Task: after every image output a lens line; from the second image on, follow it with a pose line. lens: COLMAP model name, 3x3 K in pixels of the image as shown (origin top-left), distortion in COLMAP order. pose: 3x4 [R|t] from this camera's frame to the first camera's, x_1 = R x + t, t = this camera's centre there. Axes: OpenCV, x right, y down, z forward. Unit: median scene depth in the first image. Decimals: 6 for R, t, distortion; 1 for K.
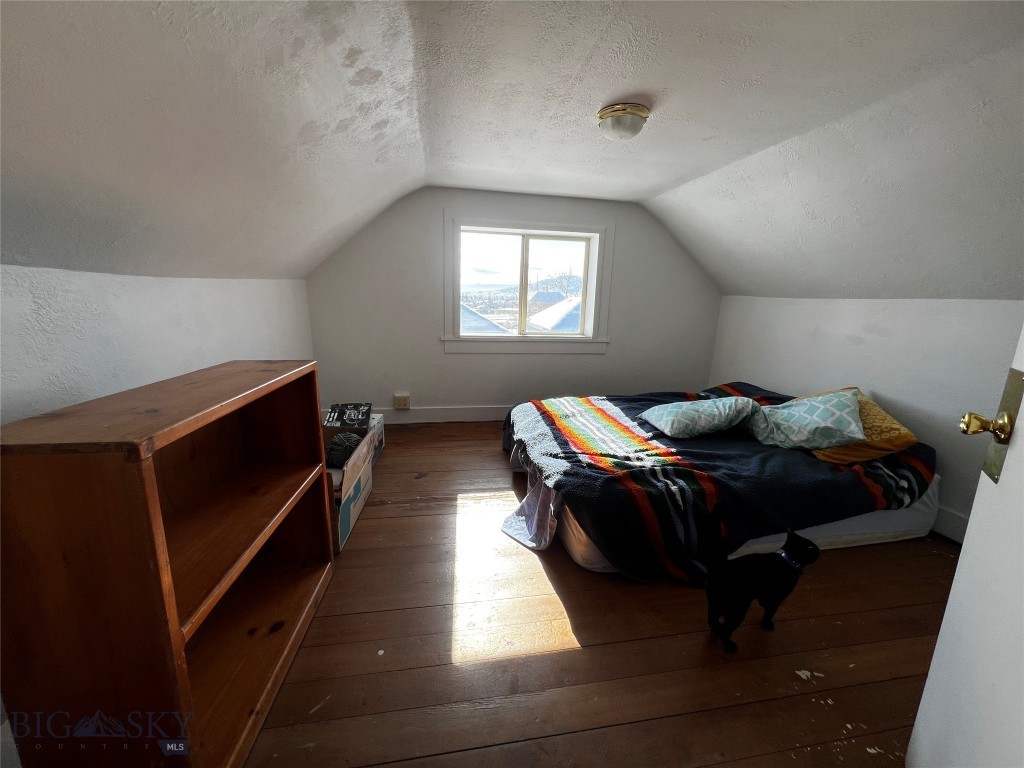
lens RADIAL K [[410.8, 0, 512.0], [0, 410.8, 384.0], [0, 0, 1]] dist [-0.000101, -0.000025]
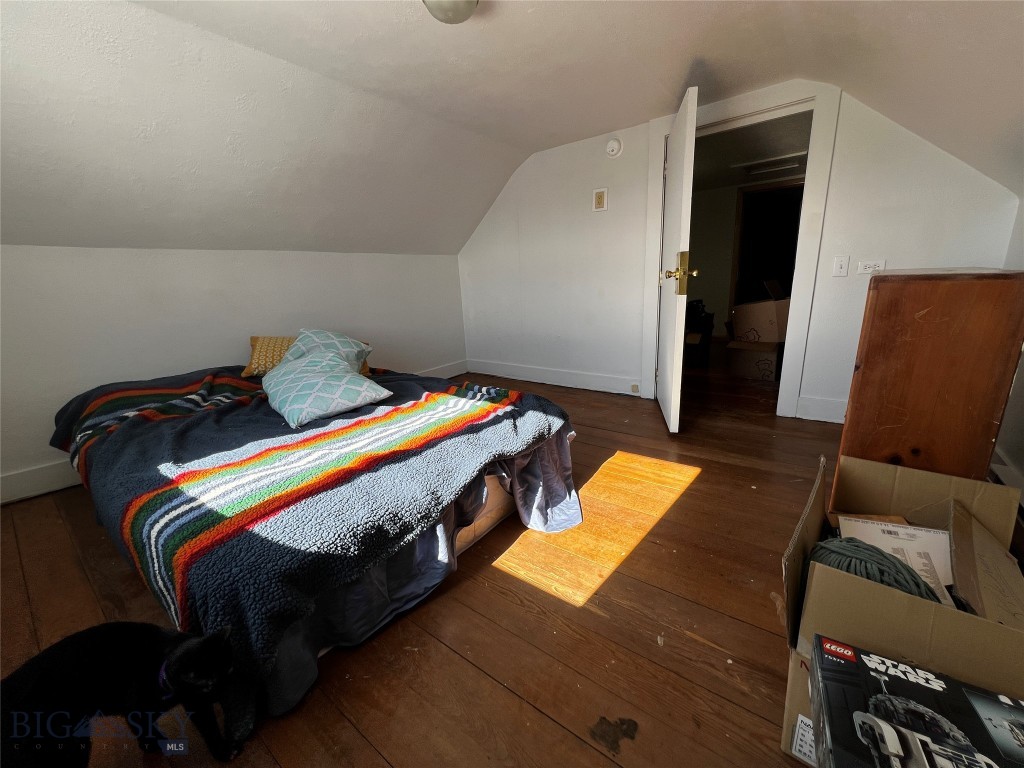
lens RADIAL K [[410.8, 0, 512.0], [0, 410.8, 384.0], [0, 0, 1]] dist [-0.000101, -0.000025]
pose [[-0.675168, -0.175402, 0.716507, -0.381252], [0.189792, 0.897314, 0.398505, -0.181029], [-0.712831, 0.405045, -0.572548, 1.234090]]
